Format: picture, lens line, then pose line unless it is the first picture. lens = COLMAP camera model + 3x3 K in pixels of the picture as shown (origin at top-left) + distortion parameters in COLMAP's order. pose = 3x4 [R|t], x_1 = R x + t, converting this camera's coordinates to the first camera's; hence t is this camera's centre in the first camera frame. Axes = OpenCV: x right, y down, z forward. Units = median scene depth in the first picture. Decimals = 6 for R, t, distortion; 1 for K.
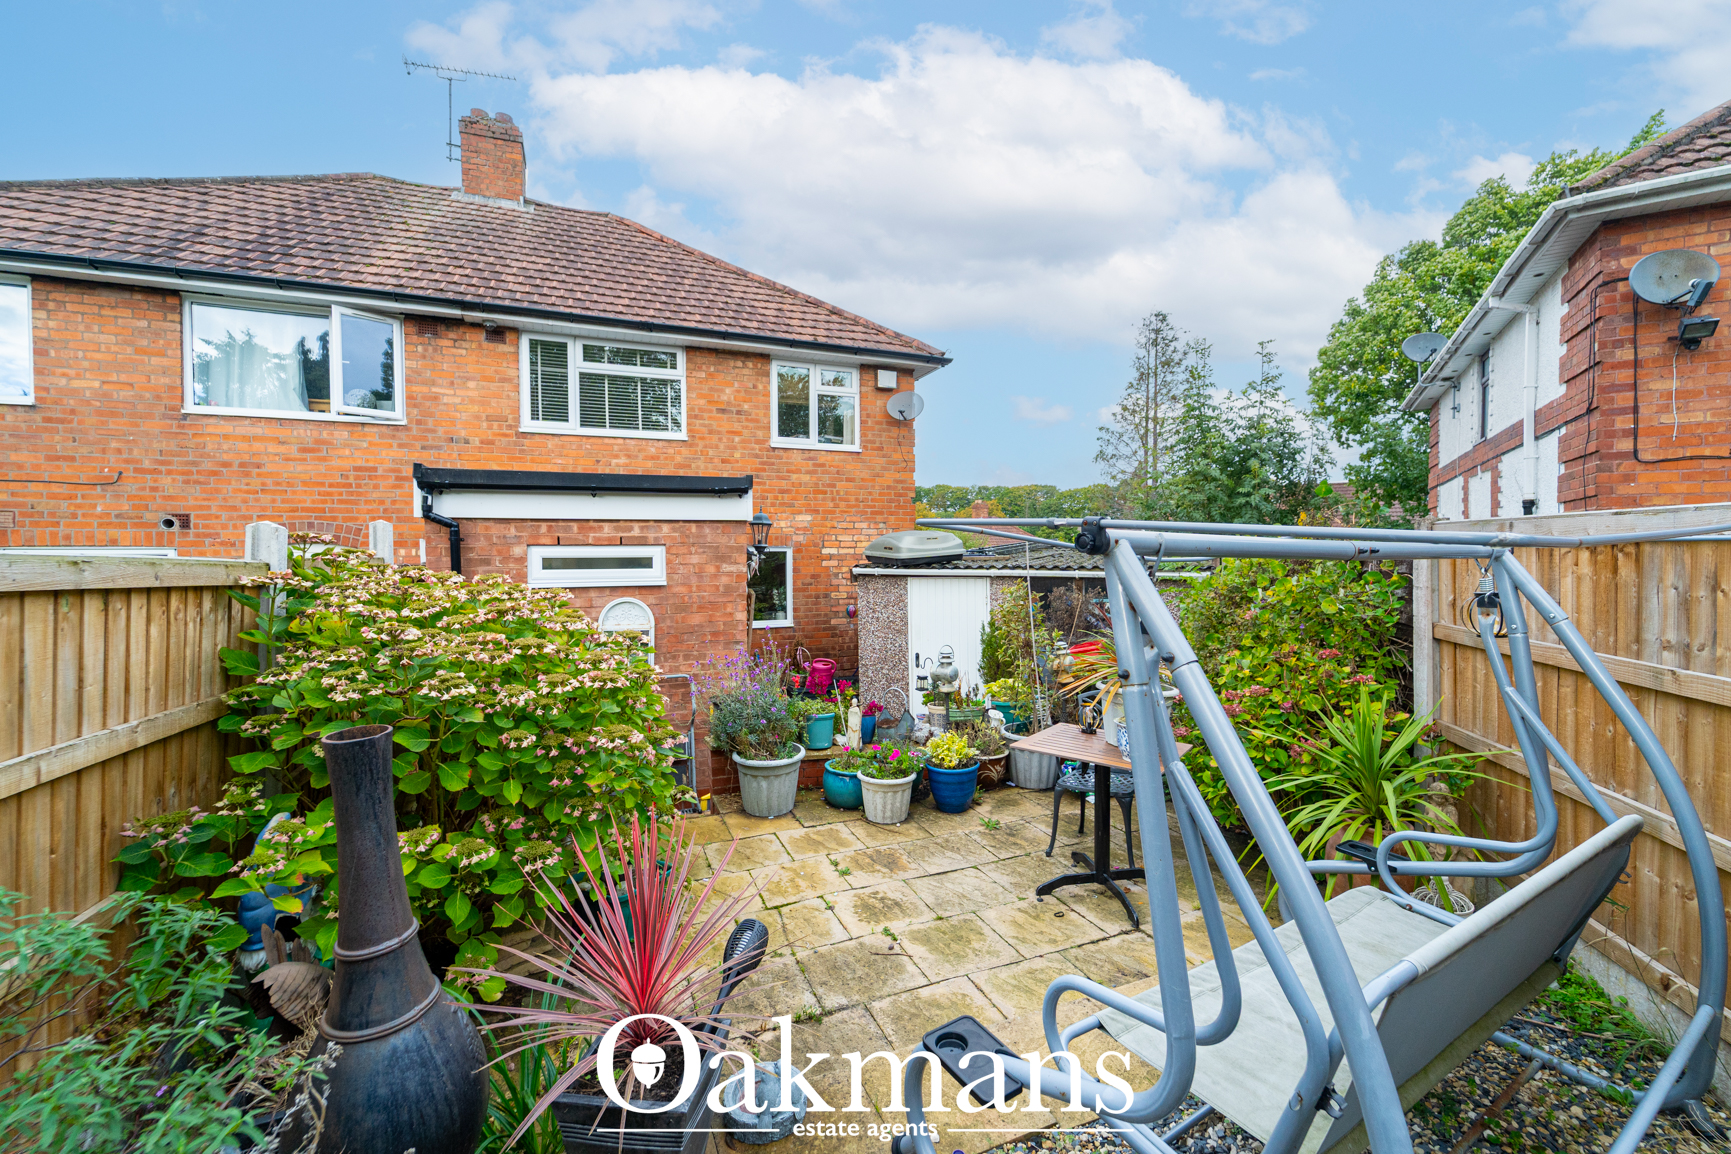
lens RADIAL K [[708.9, 0, 864.3], [0, 708.9, 569.8], [0, 0, 1]] dist [0.008641, -0.003038]
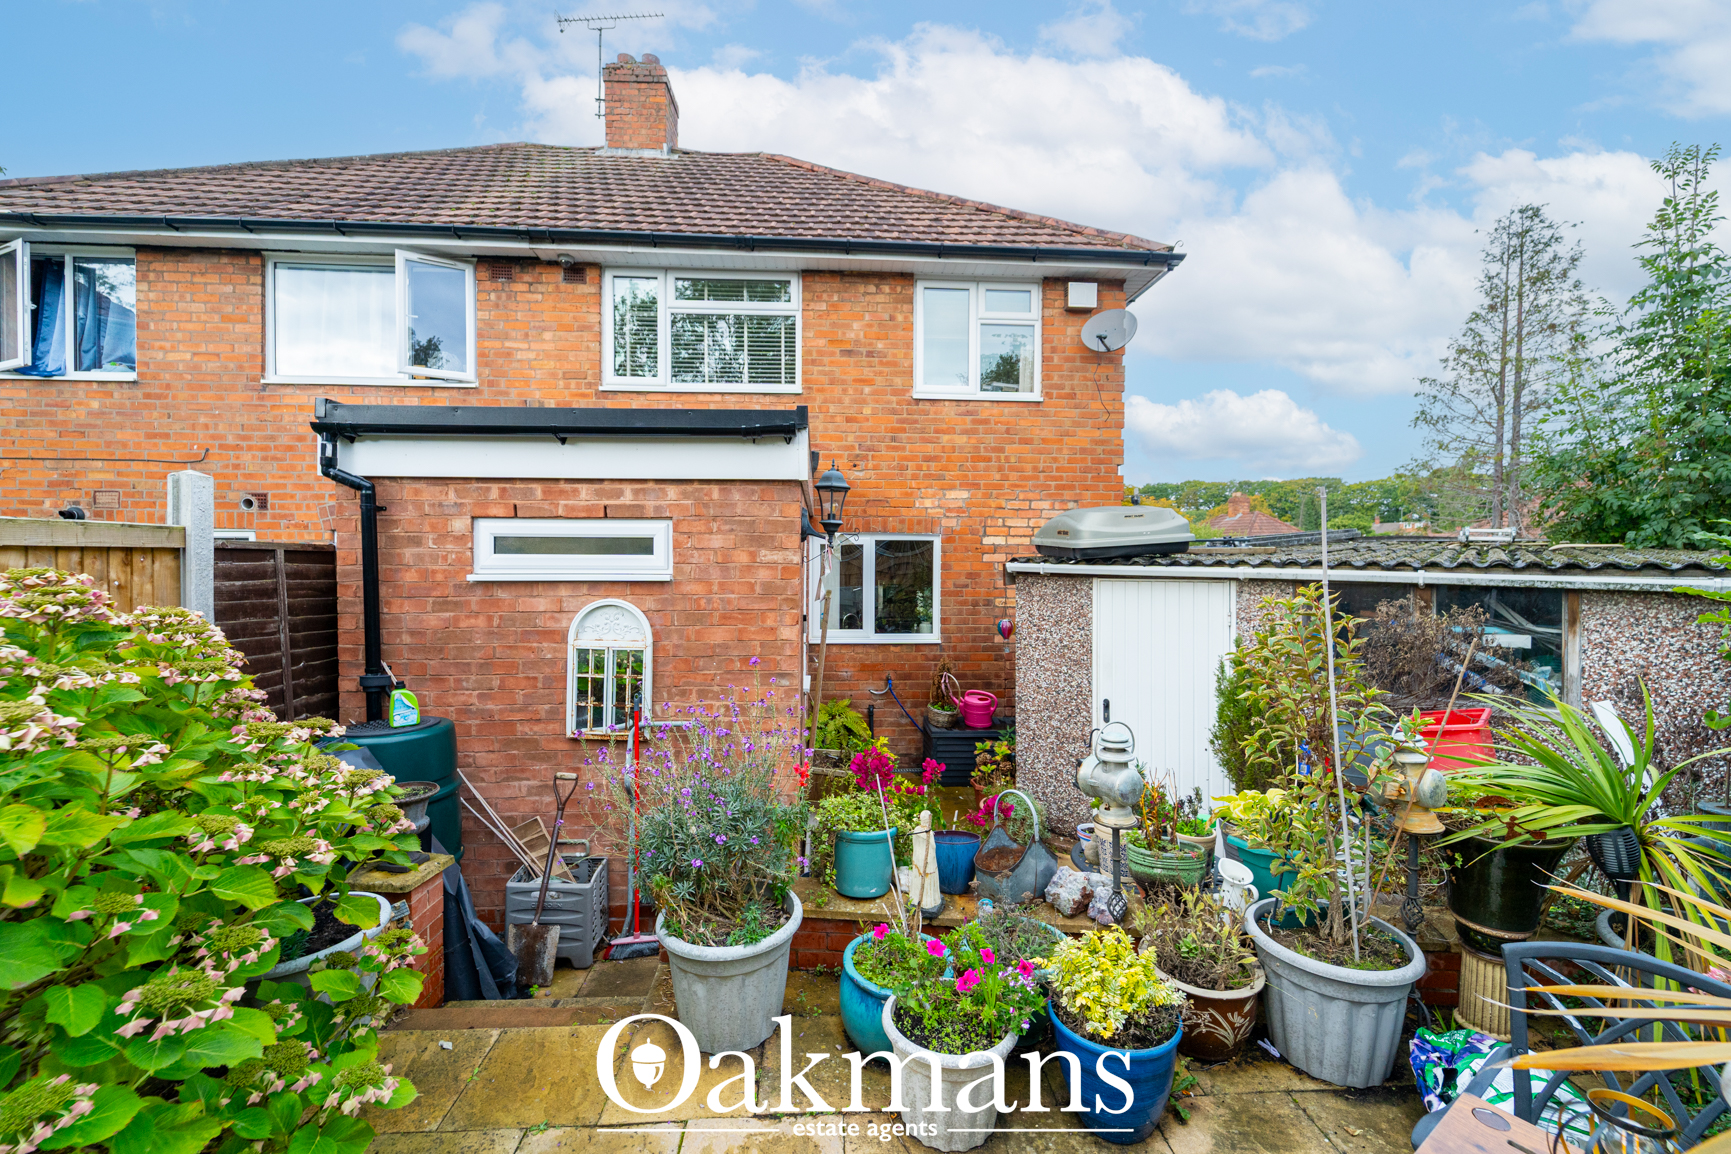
lens RADIAL K [[708.9, 0, 871.8], [0, 708.9, 569.8], [0, 0, 1]] dist [0.008641, -0.003038]
pose [[0.950115, 0.015695, -0.311505, 0.070942], [-0.016594, 0.999862, -0.000235, 0.006620], [0.311458, 0.005393, 0.950245, 0.338211]]
